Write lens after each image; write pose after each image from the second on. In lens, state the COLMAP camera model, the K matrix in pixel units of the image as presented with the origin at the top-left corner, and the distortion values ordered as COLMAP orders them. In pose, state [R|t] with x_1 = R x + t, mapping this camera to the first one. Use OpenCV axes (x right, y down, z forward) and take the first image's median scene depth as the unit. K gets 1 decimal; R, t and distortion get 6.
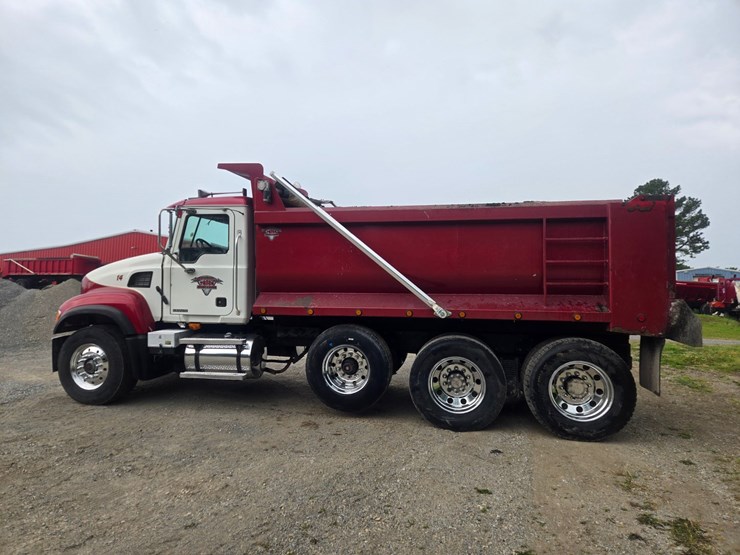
lens RADIAL K [[498.0, 0, 365.1], [0, 498.0, 268.7], [0, 0, 1]] dist [0.087383, -0.061804]
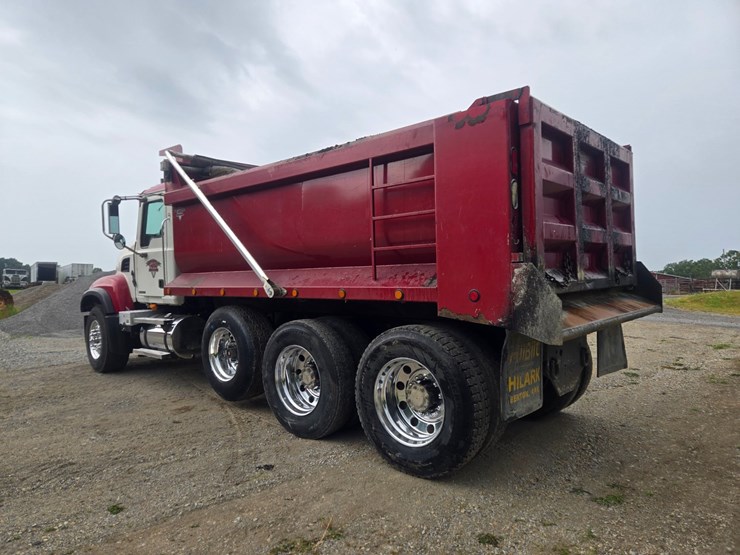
lens RADIAL K [[502.7, 0, 356.8], [0, 502.7, 266.2], [0, 0, 1]] dist [0.096295, -0.068145]
pose [[0.846391, -0.034042, -0.531472, 0.622184], [0.044289, 0.998997, 0.006544, 0.041387], [0.530717, -0.029077, 0.847050, 0.321809]]
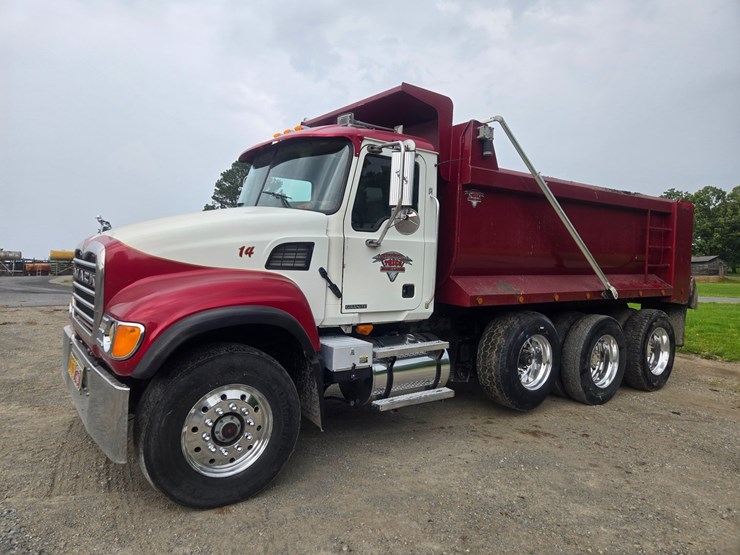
lens RADIAL K [[498.4, 0, 365.7], [0, 498.4, 264.5], [0, 0, 1]] dist [0.089466, -0.064611]
pose [[0.673862, -0.004101, 0.738846, -0.832188], [-0.045168, 0.997886, 0.046734, 0.001385], [-0.737475, -0.064864, 0.672252, 0.589090]]
